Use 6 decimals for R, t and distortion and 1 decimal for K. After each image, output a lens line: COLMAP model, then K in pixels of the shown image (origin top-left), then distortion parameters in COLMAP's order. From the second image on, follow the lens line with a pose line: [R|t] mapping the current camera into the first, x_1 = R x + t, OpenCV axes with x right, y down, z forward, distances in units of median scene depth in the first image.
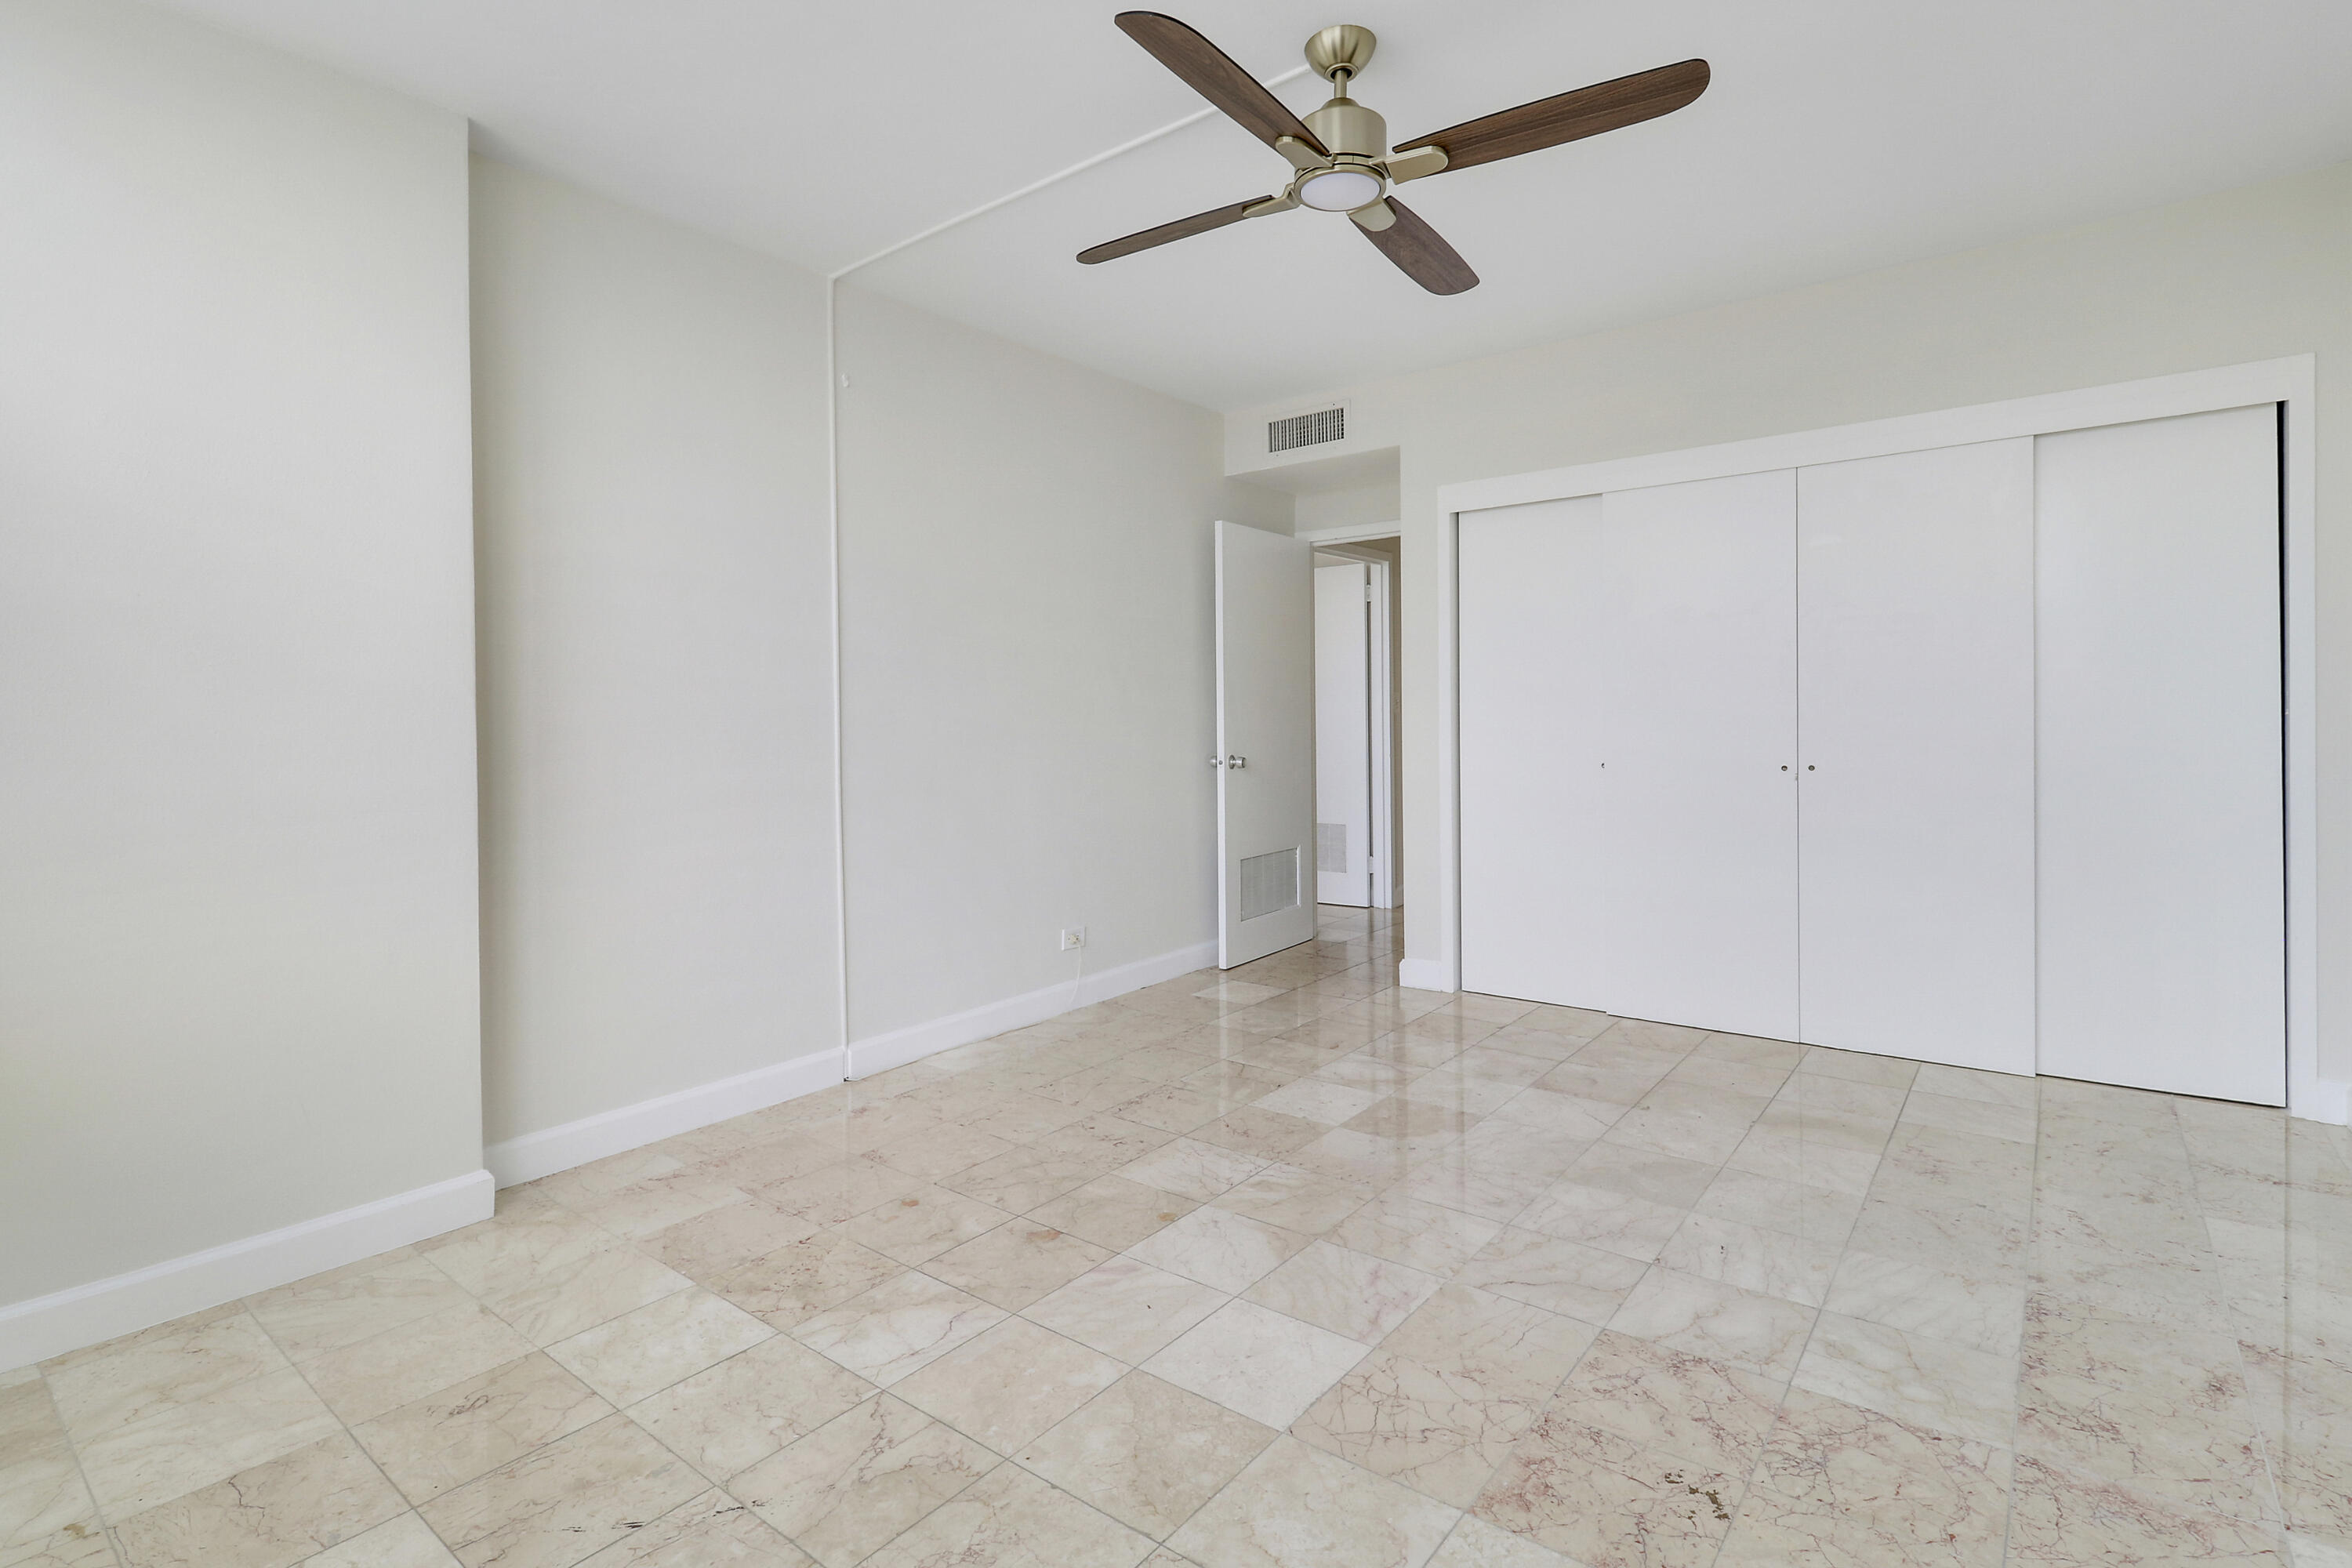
lens RADIAL K [[1117.2, 0, 1182.3], [0, 1117.2, 742.2], [0, 0, 1]] dist [-0.000476, -0.008839]
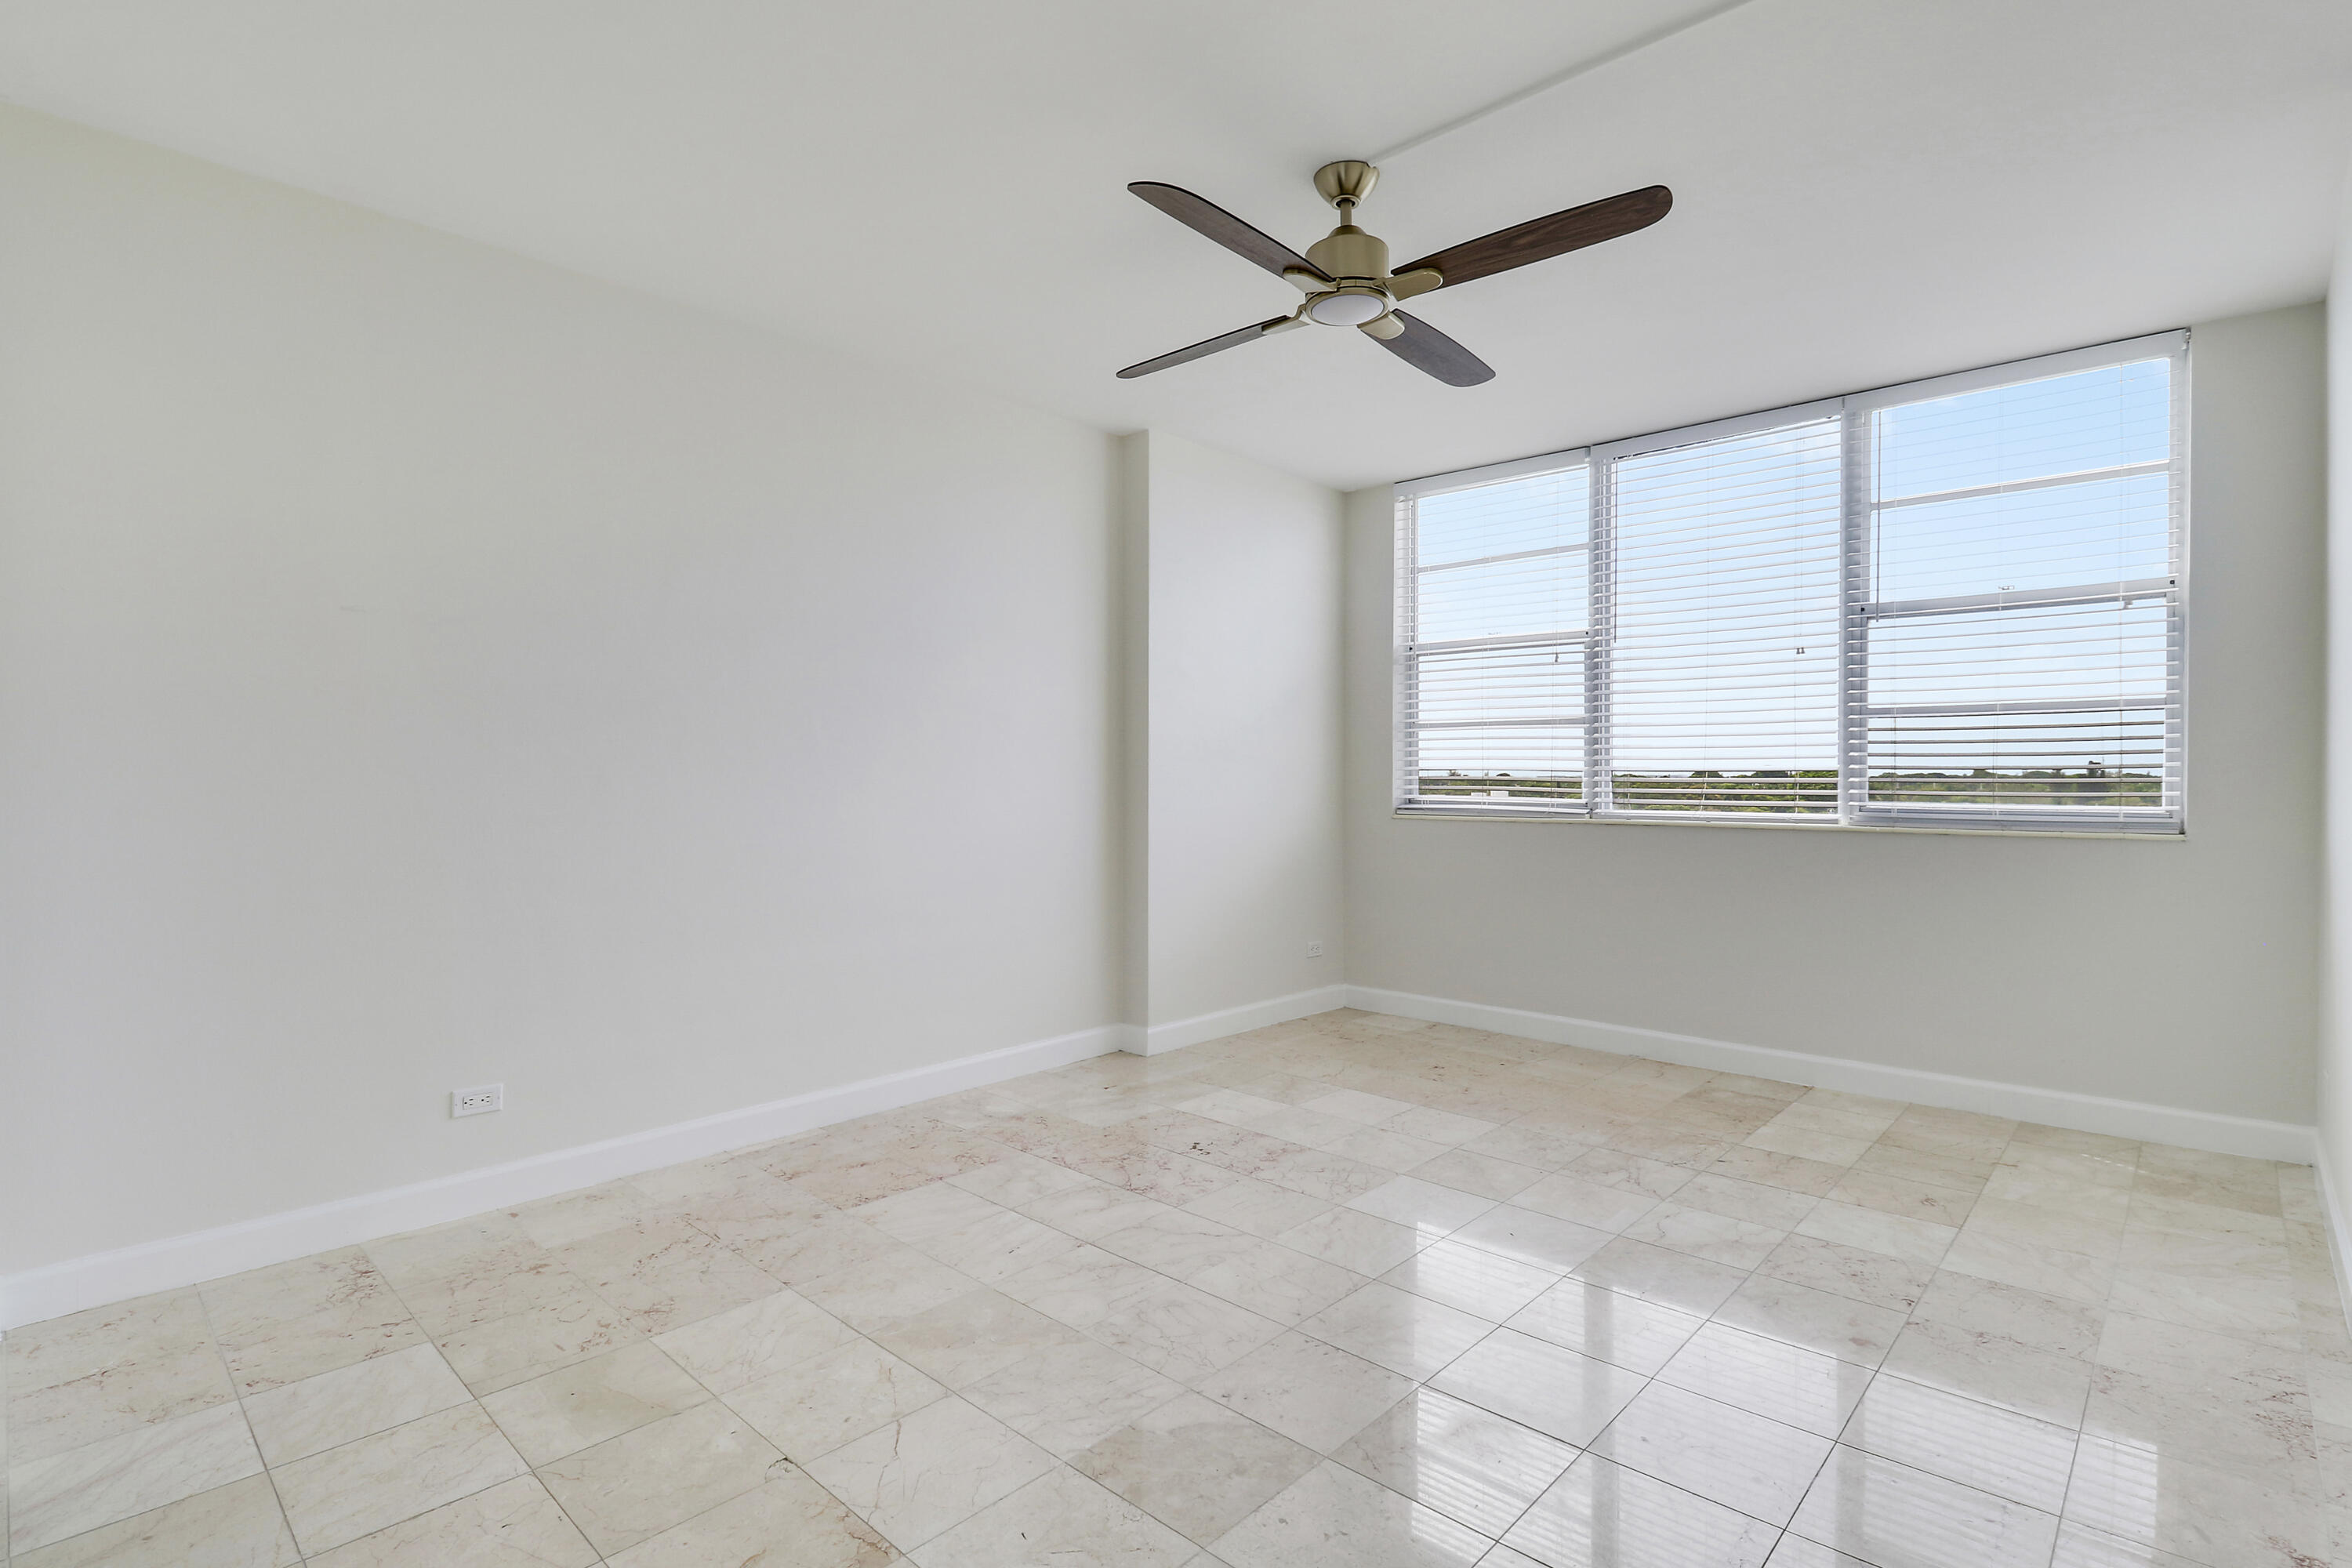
lens RADIAL K [[1117.2, 0, 1182.3], [0, 1117.2, 742.2], [0, 0, 1]] dist [-0.000476, -0.008839]
pose [[-0.996374, 0.023658, 0.081720, 0.252832], [0.022467, 0.999628, -0.015465, -0.047481], [-0.082056, -0.013573, -0.996535, 2.565421]]
